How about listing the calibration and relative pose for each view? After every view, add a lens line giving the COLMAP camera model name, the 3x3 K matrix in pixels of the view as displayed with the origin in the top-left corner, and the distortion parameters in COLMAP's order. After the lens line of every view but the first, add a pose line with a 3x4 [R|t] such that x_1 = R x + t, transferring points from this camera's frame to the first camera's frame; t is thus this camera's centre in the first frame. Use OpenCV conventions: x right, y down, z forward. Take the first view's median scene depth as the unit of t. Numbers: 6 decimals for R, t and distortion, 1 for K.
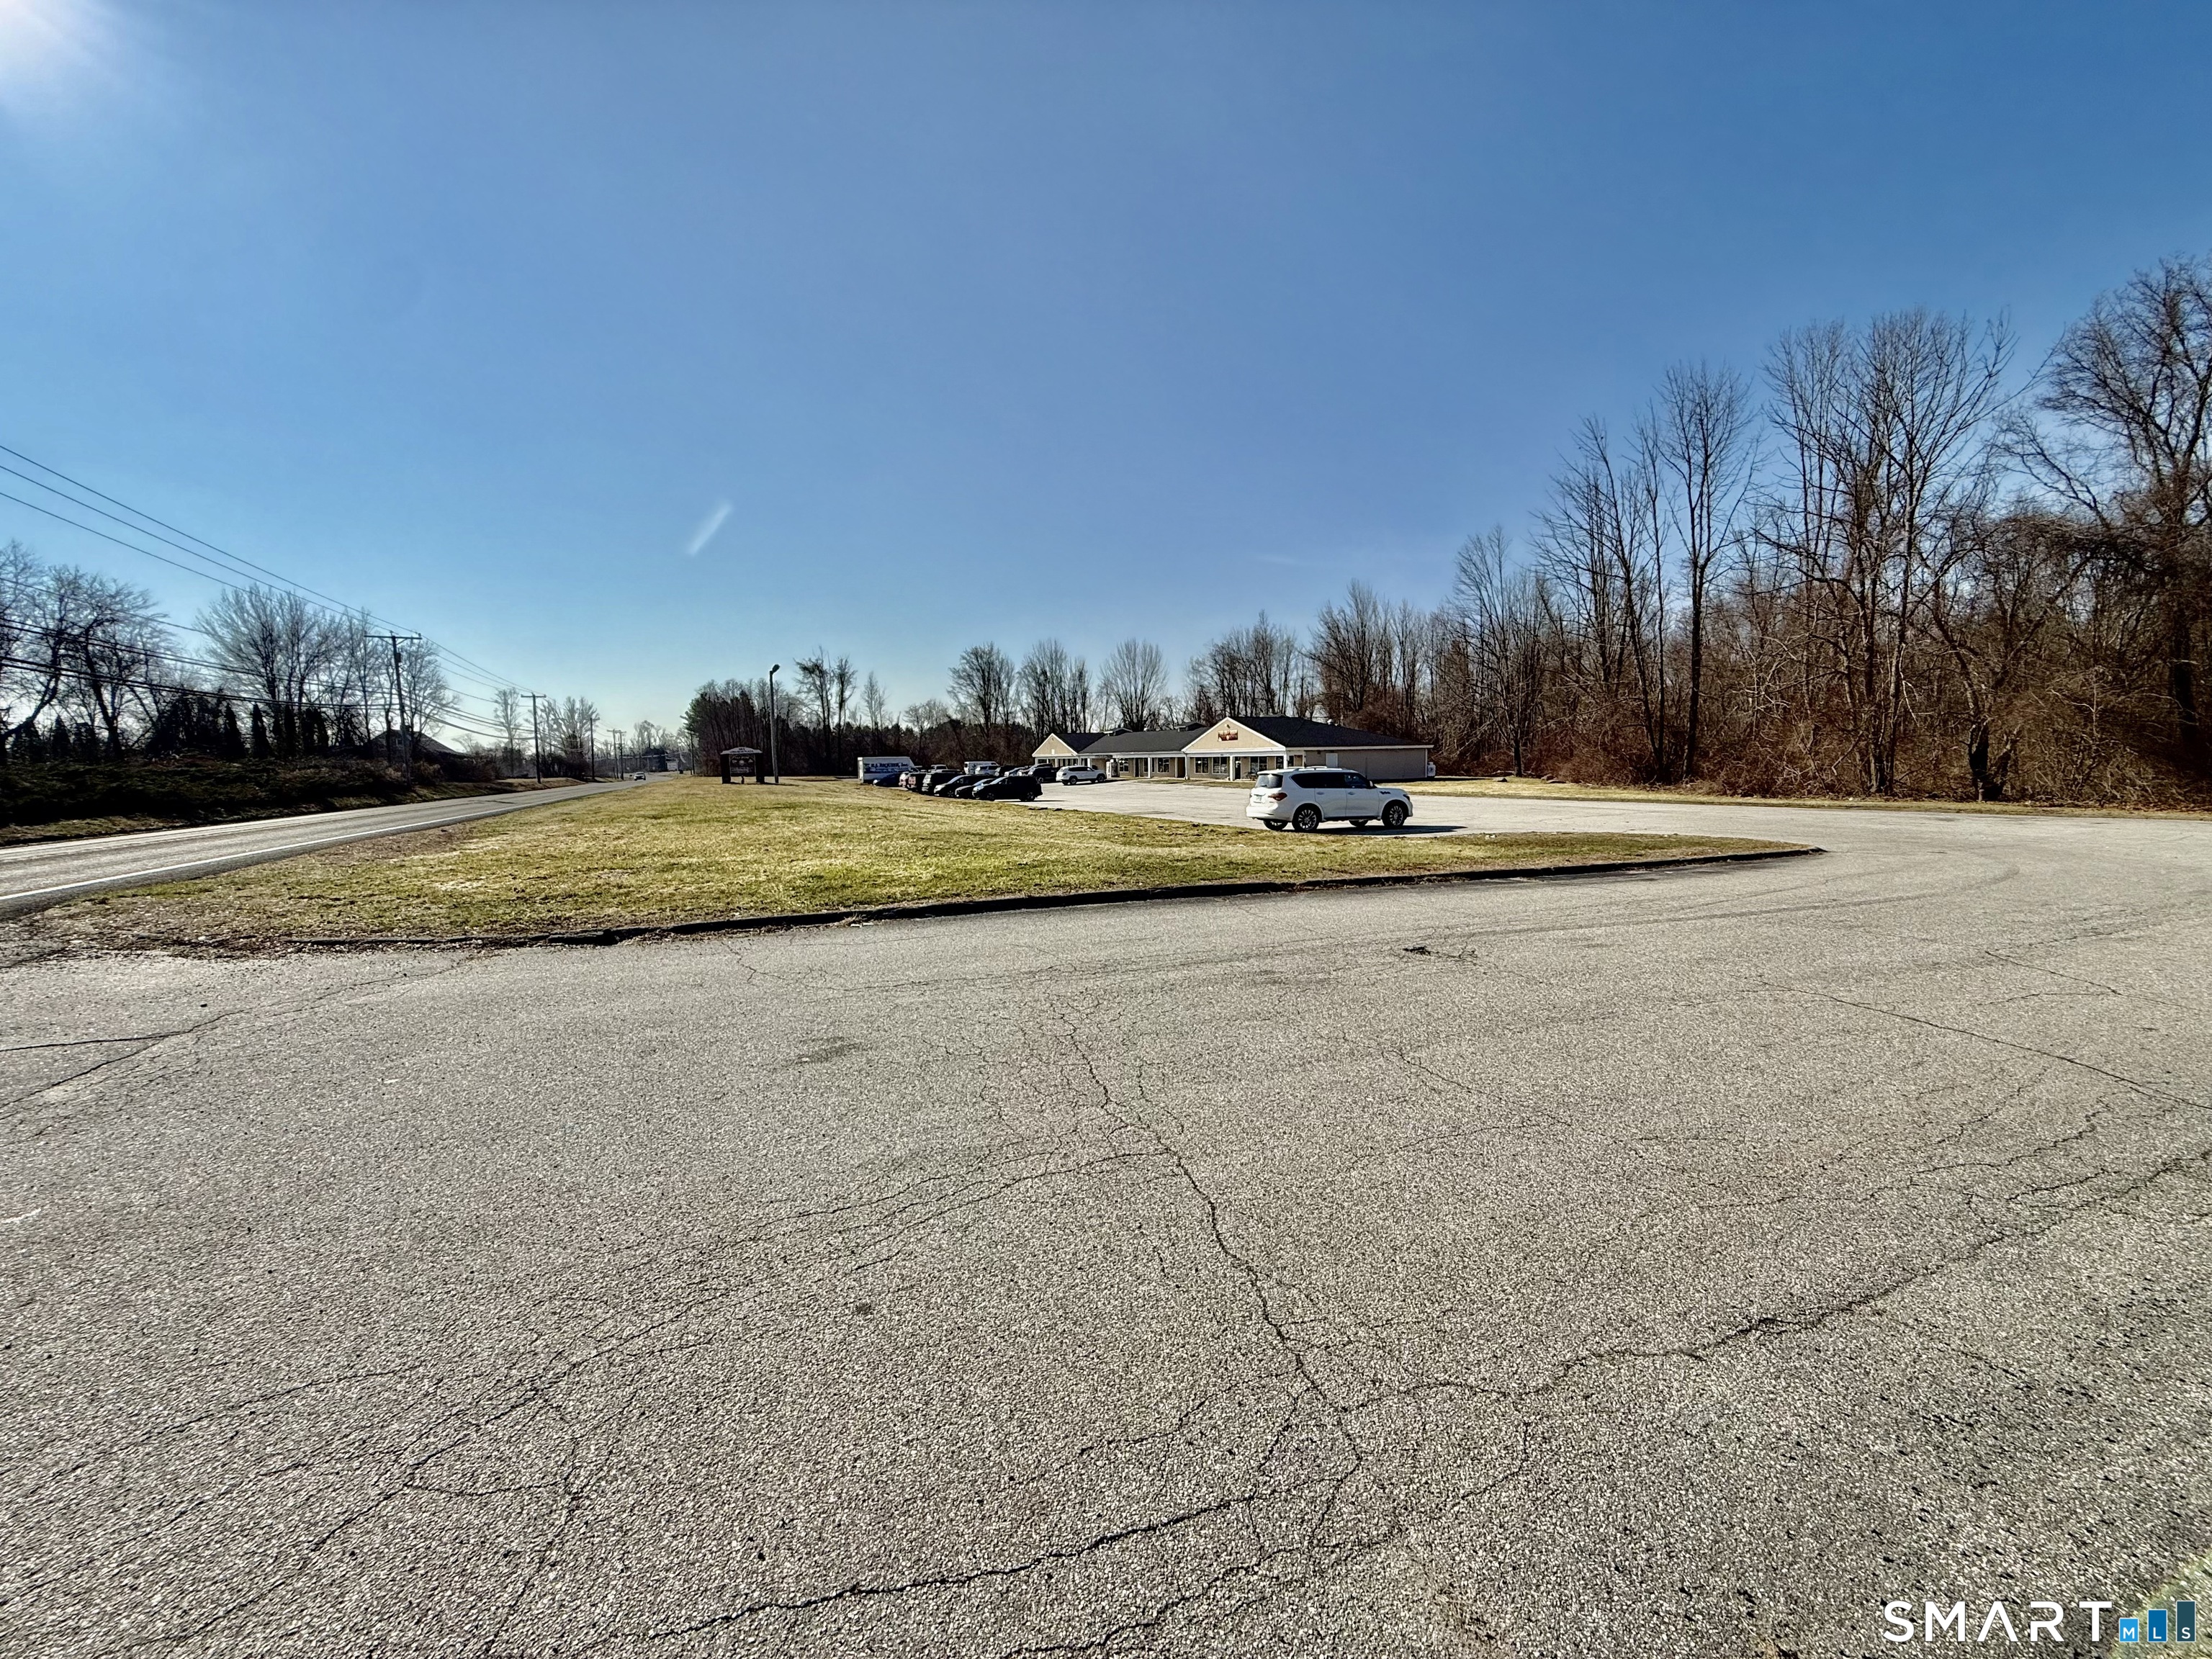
lens RADIAL K [[887.3, 0, 1106.0], [0, 887.3, 829.5], [0, 0, 1]] dist [-0.000411, 0.000036]
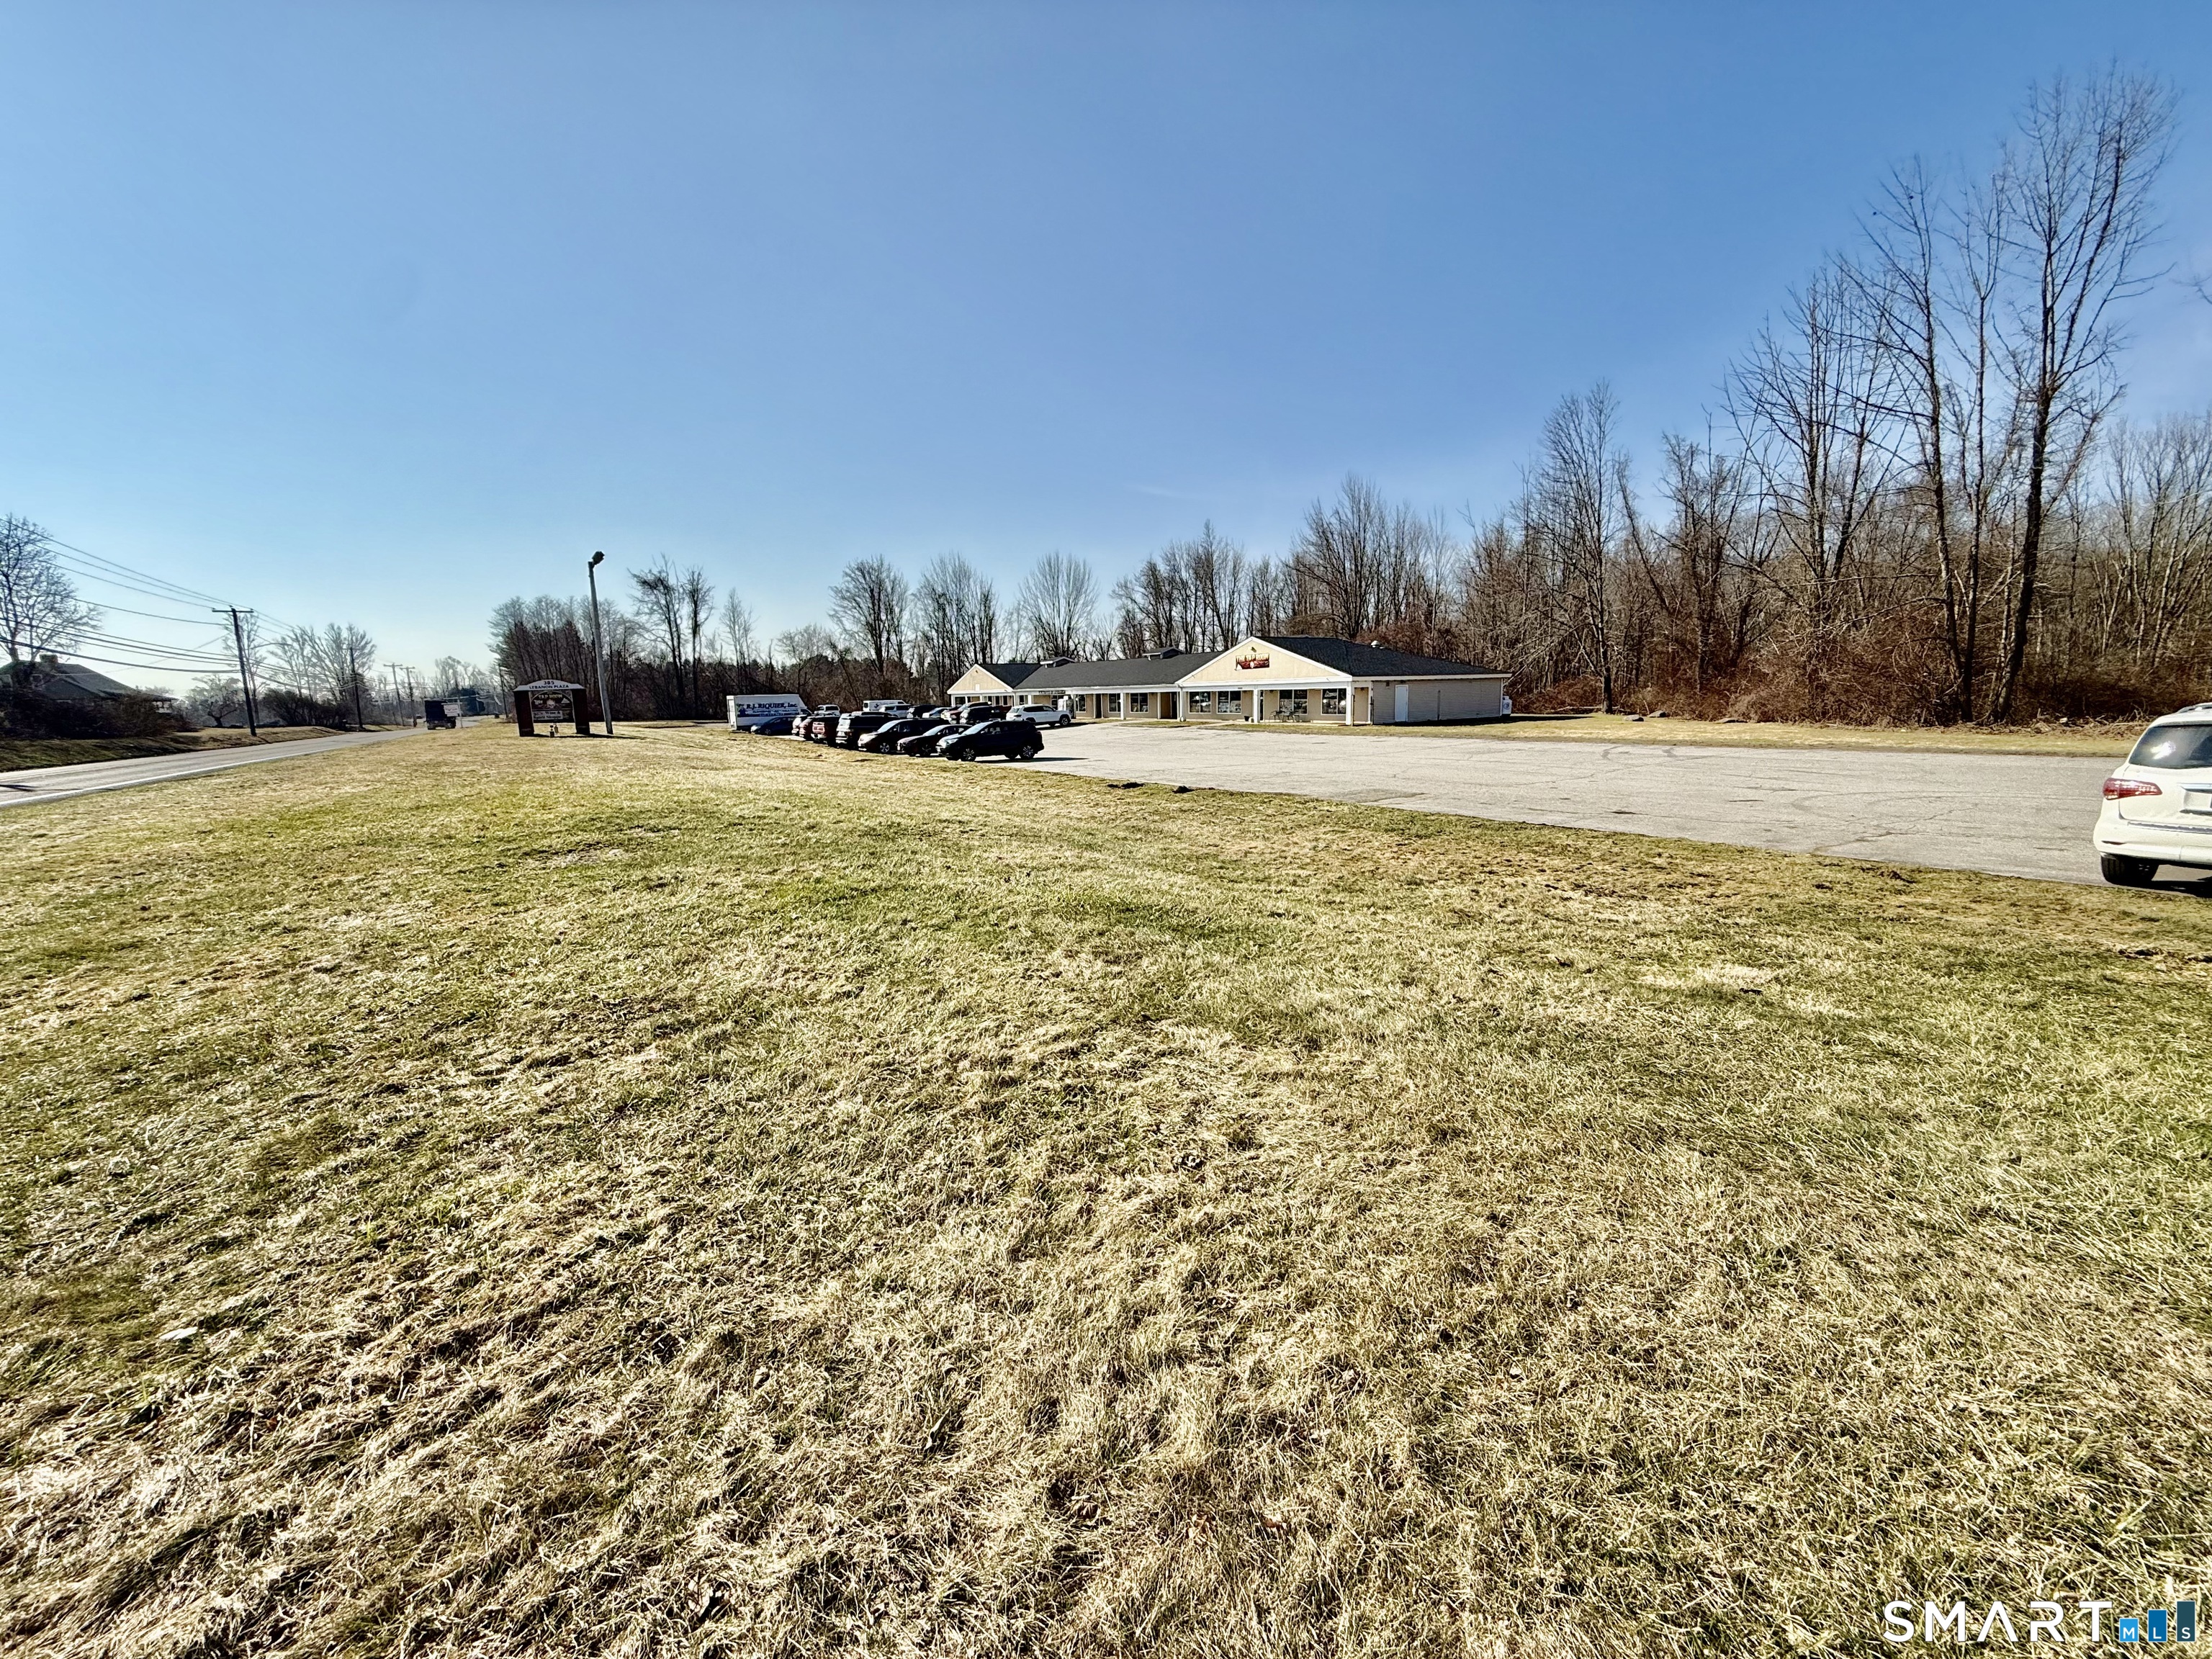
lens RADIAL K [[887.3, 0, 1106.0], [0, 887.3, 829.5], [0, 0, 1]] dist [-0.000411, 0.000036]
pose [[0.989350, -0.027675, 0.142902, -0.053587], [0.017985, 0.997478, 0.068657, -0.010403], [-0.144441, -0.065356, 0.987353, 0.152441]]
